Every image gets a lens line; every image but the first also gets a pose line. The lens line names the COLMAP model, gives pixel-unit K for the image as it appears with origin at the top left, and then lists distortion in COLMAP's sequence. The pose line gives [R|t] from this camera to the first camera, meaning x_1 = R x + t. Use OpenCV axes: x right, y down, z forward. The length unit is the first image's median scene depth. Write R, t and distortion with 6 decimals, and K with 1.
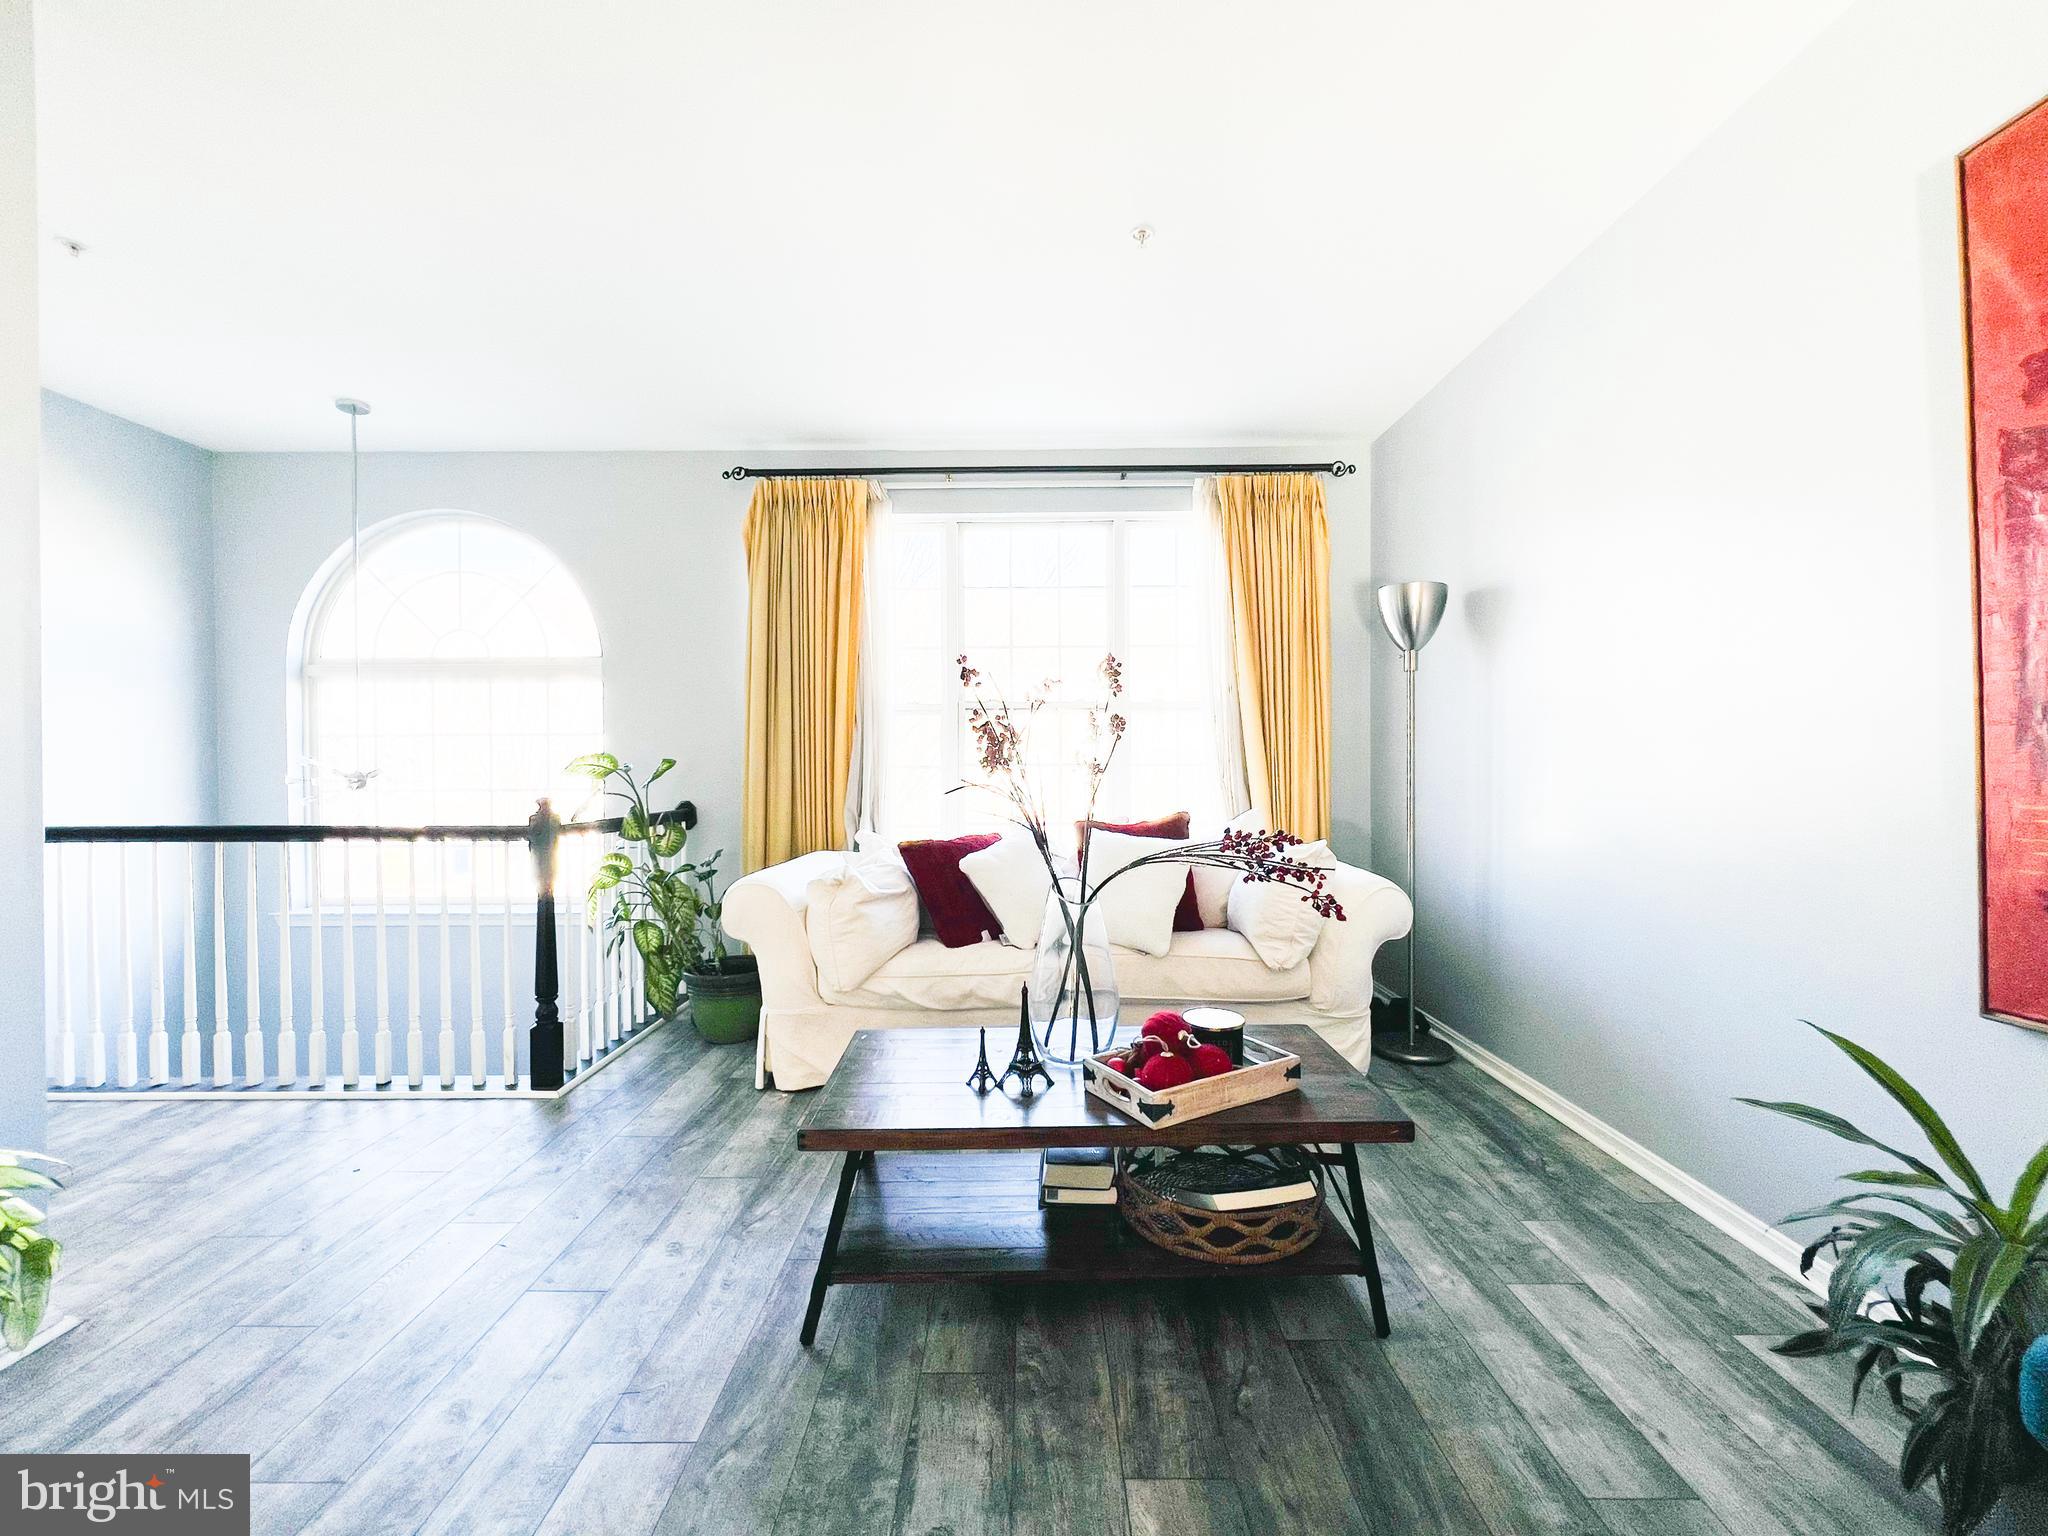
lens RADIAL K [[814.1, 0, 1027.8], [0, 814.1, 738.7], [0, 0, 1]] dist [-0.002159, 0.000573]
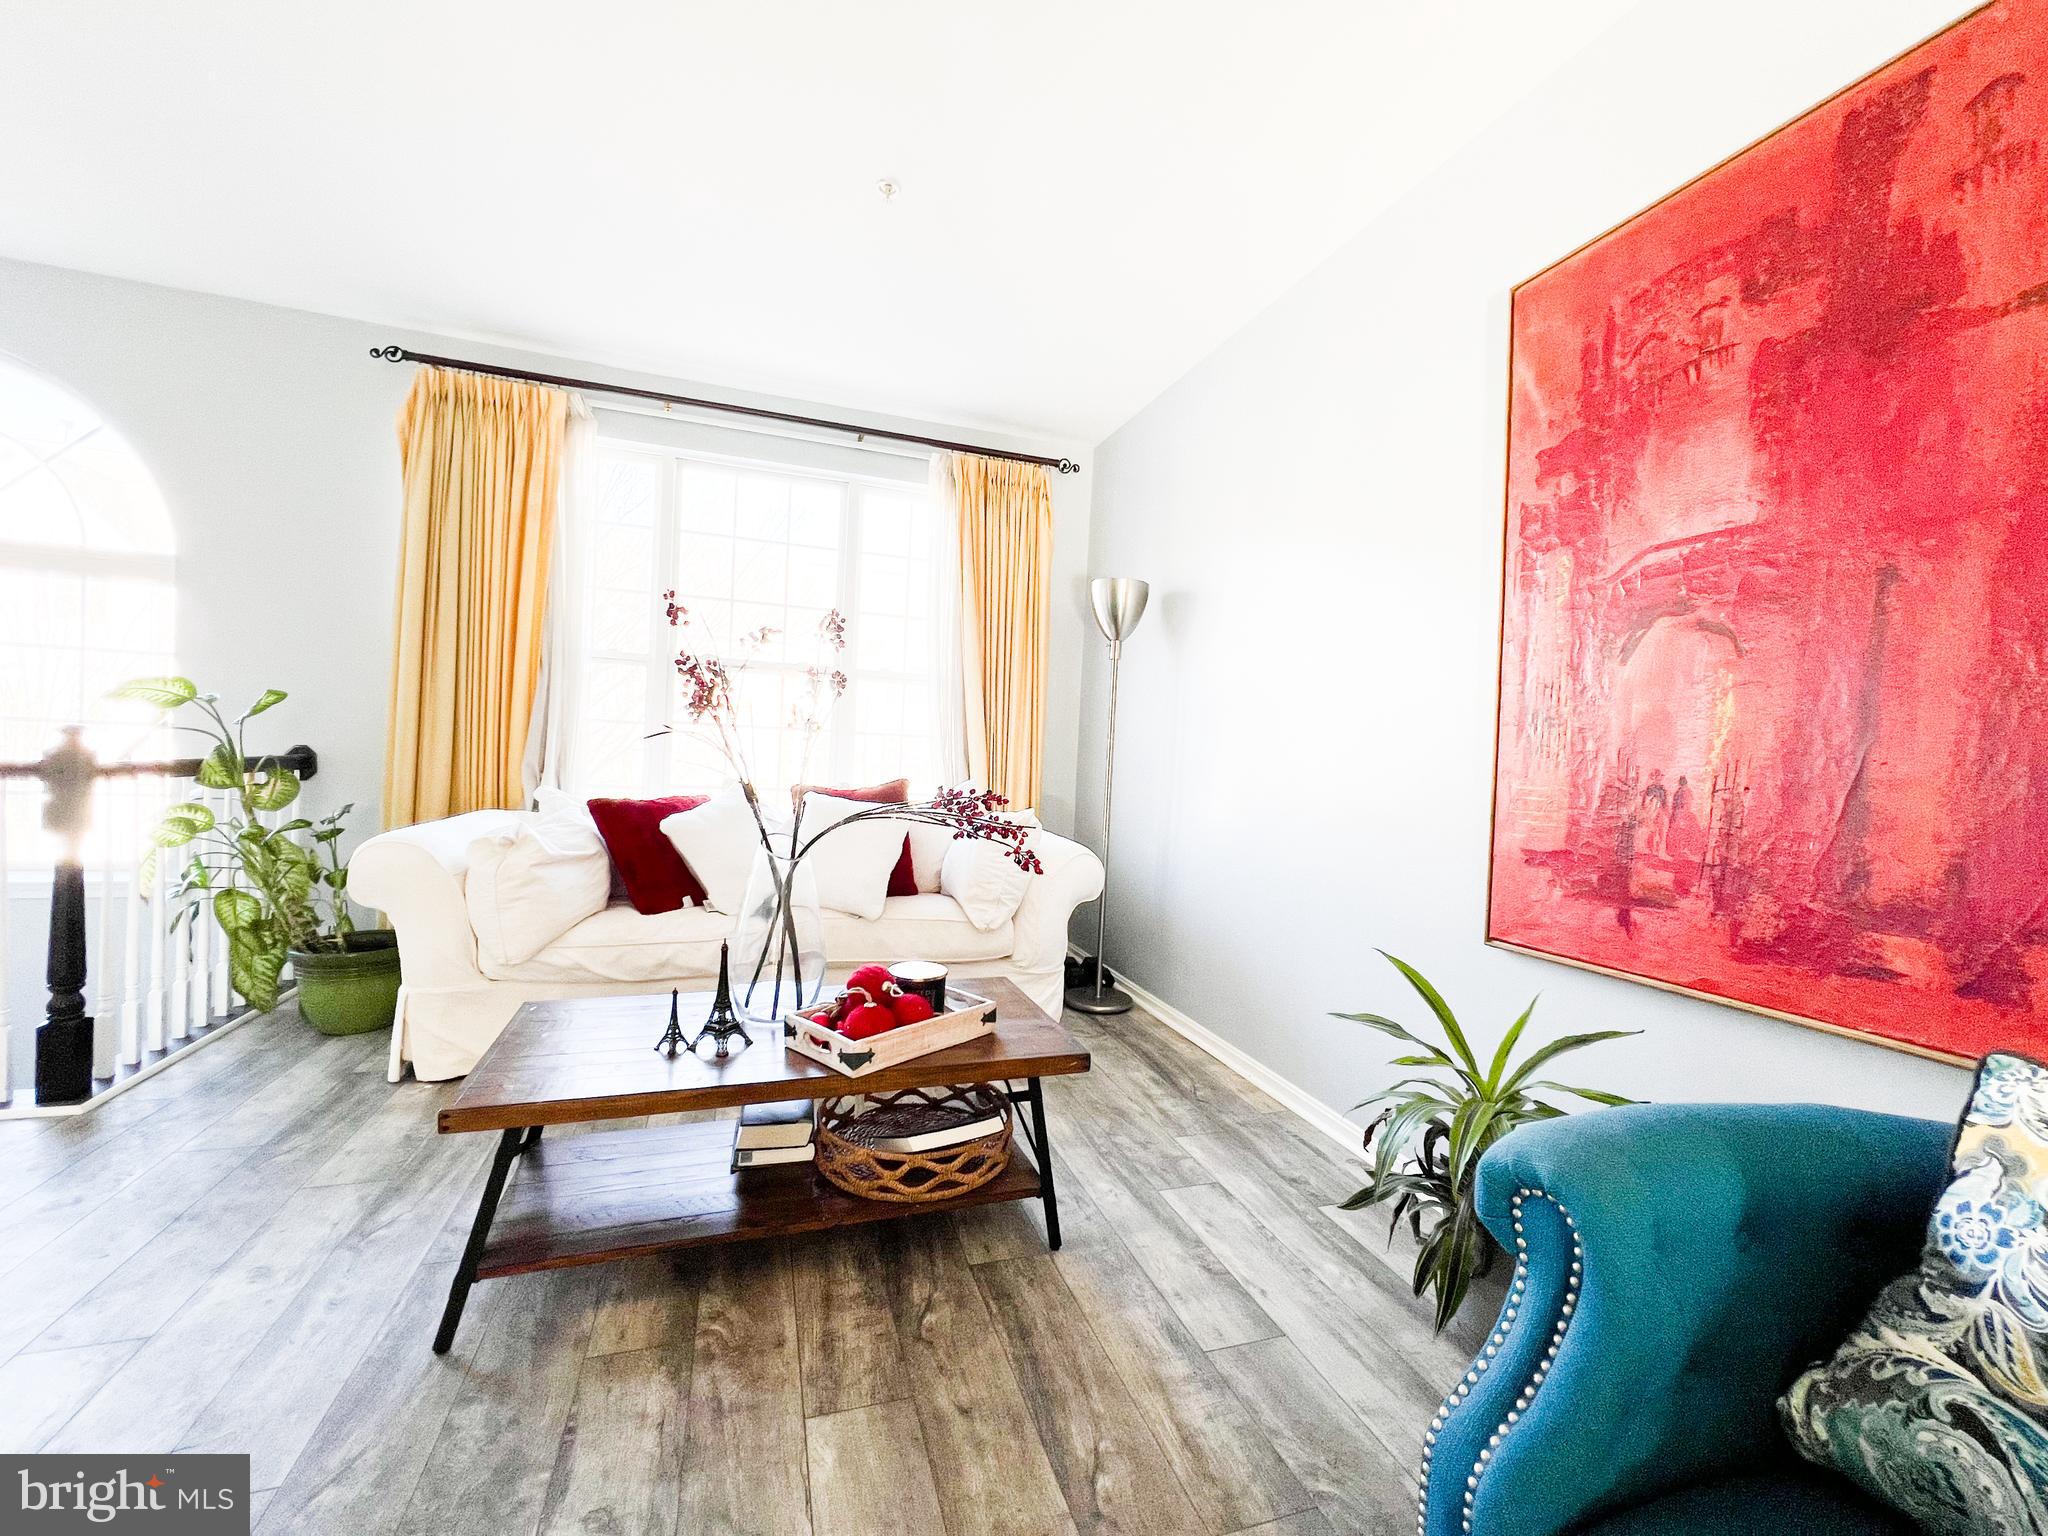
lens RADIAL K [[809.8, 0, 1029.5], [0, 809.8, 749.3], [0, 0, 1]] dist [-0.002070, 0.000949]
pose [[0.945820, 0.045617, 0.321472, 0.017458], [-0.054307, 0.998360, 0.018113, 0.035512], [-0.320119, -0.034590, 0.946746, -0.012304]]
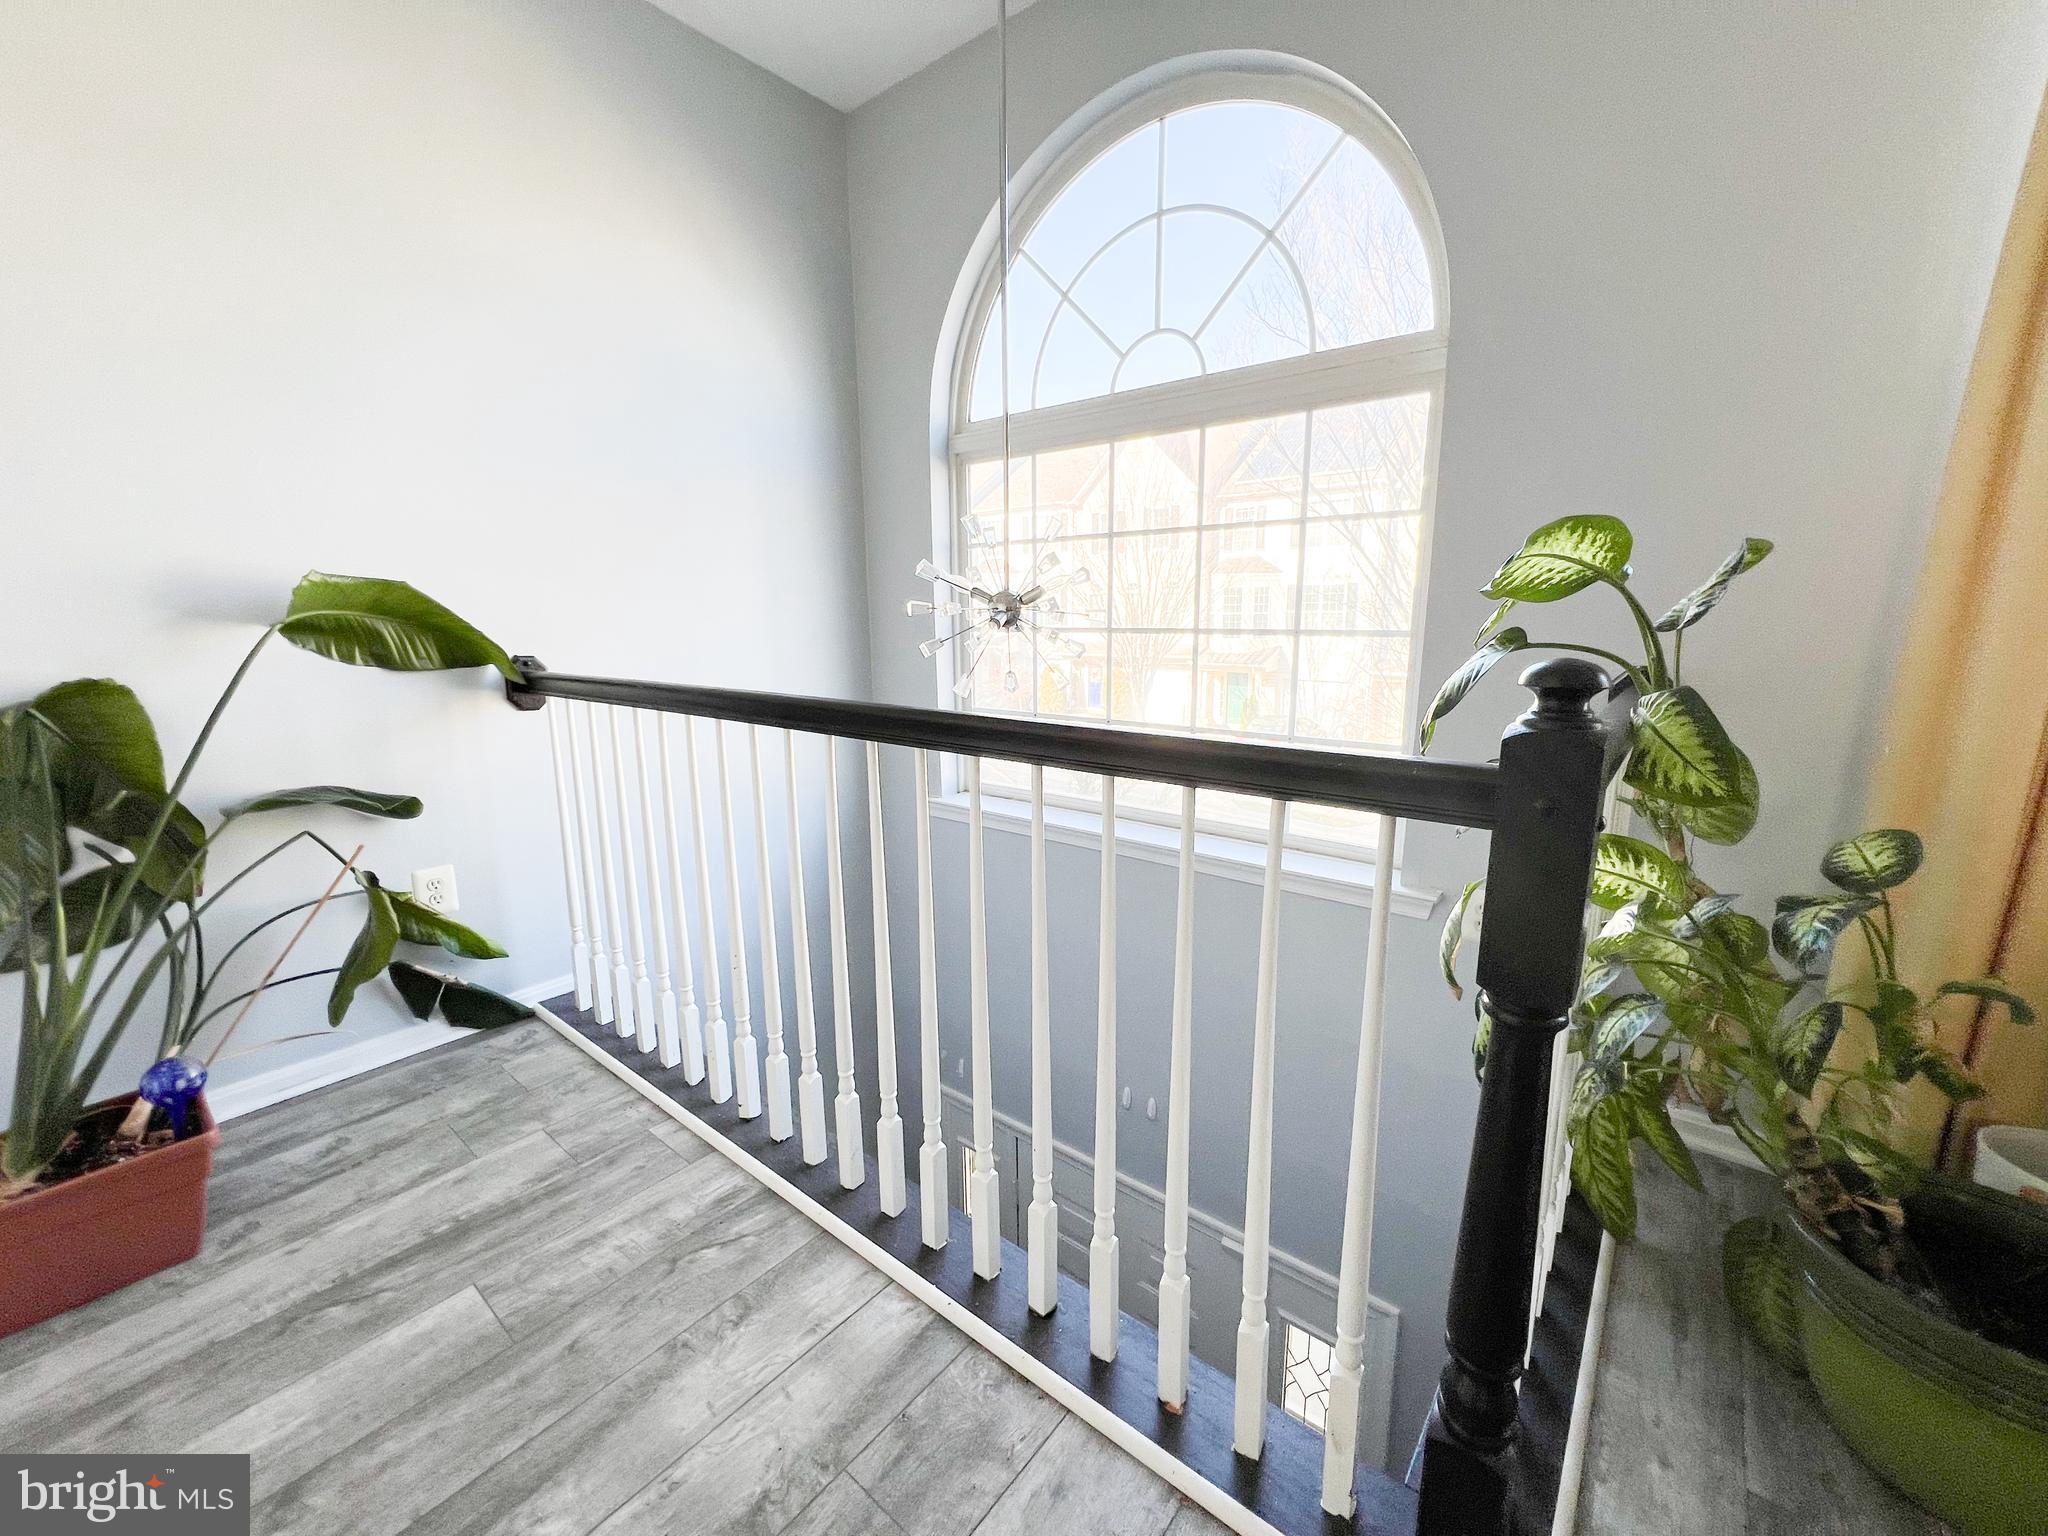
lens RADIAL K [[809.8, 0, 1032.6], [0, 809.8, 770.0], [0, 0, 1]] dist [-0.002070, 0.000949]
pose [[0.772353, 0.126620, -0.622445, -0.699215], [0.011092, 0.977092, 0.212526, 0.063339], [0.635096, -0.171050, 0.753256, 0.885852]]
